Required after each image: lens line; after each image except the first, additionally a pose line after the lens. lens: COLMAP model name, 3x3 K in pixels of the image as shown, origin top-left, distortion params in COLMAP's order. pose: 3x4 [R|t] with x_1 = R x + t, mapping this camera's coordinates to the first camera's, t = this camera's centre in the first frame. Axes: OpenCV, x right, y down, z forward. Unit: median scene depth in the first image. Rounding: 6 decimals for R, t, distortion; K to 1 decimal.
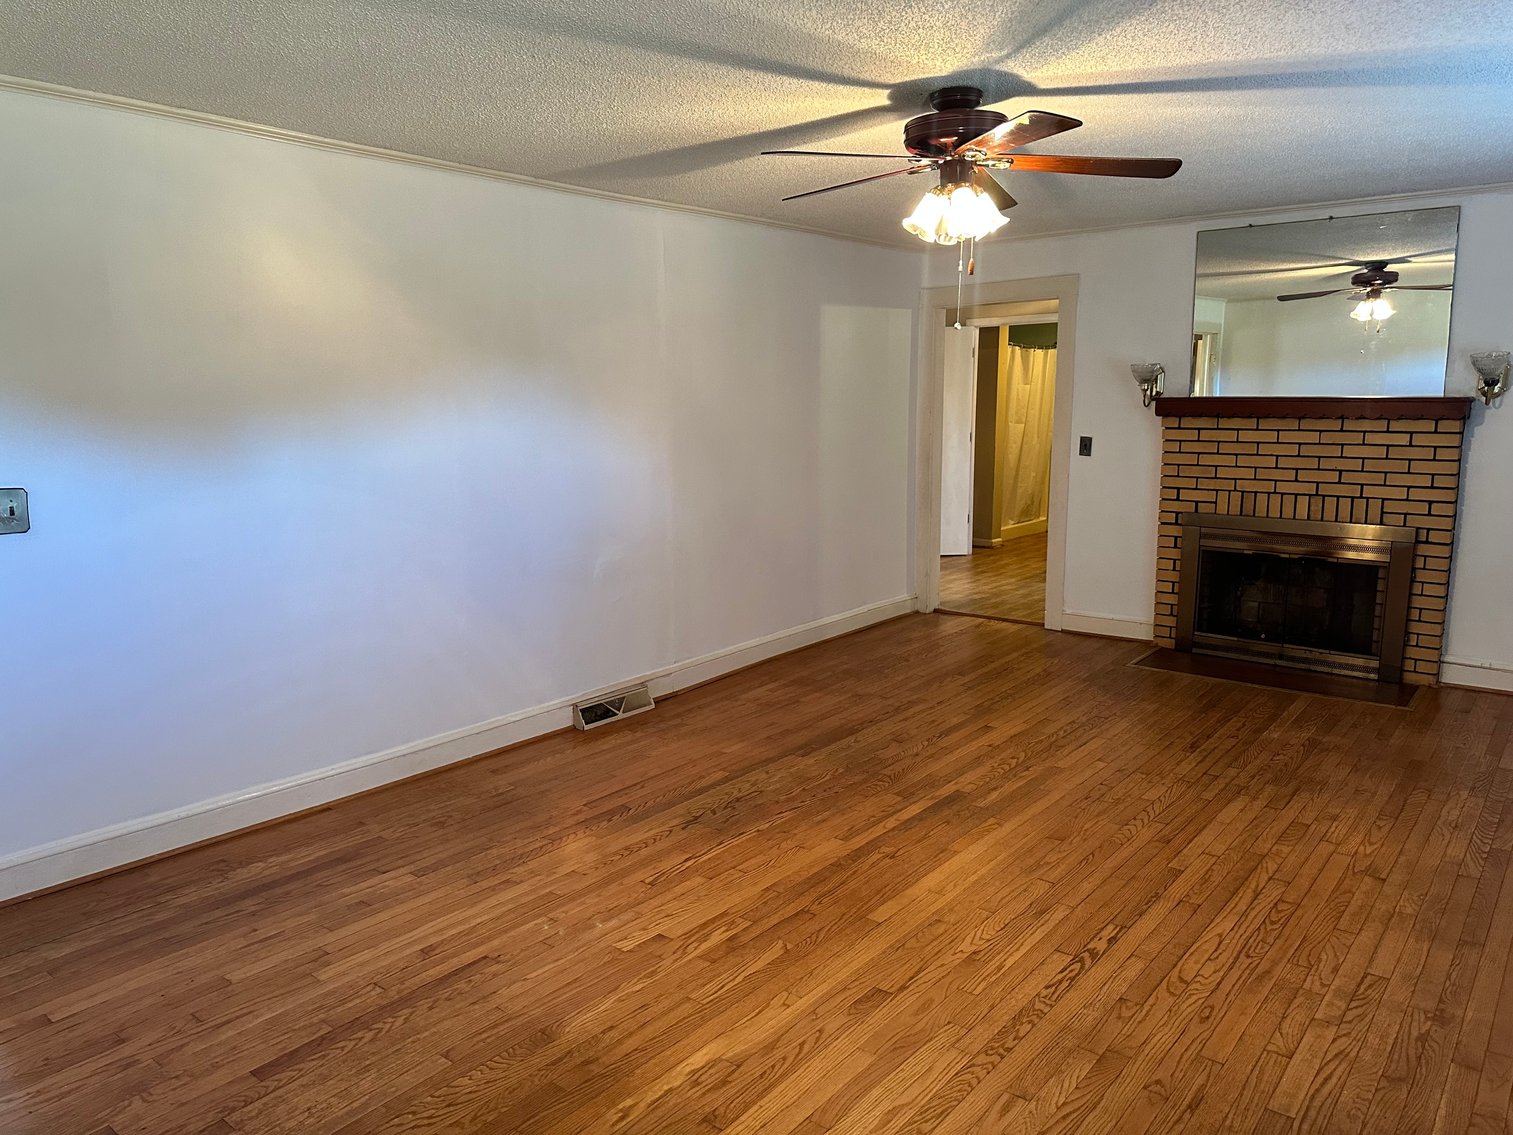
lens RADIAL K [[1074.2, 0, 749.8], [0, 1074.2, 551.7], [0, 0, 1]] dist [0.076182, -0.064969]
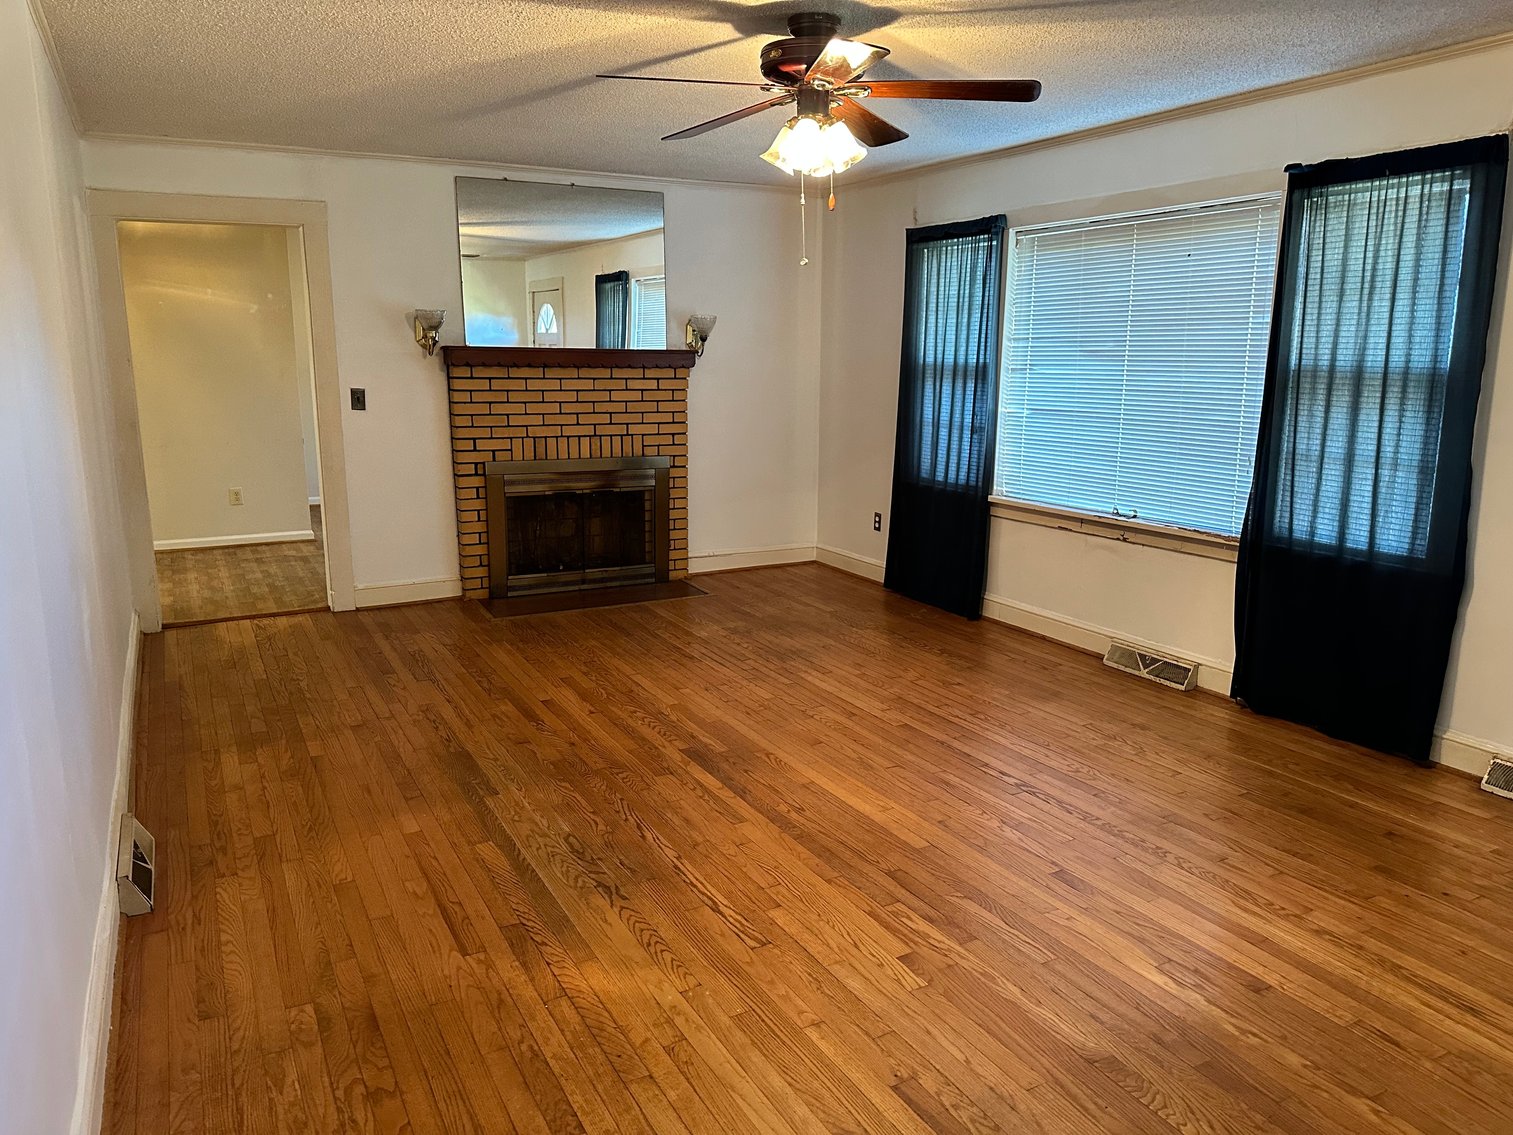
lens RADIAL K [[1074.2, 0, 755.5], [0, 1074.2, 572.6], [0, 0, 1]] dist [0.076182, -0.064969]
pose [[0.367251, -0.176753, 0.913173, -0.528894], [0.128495, 0.982005, 0.138399, -0.050103], [-0.921204, 0.066511, 0.383354, 0.464632]]
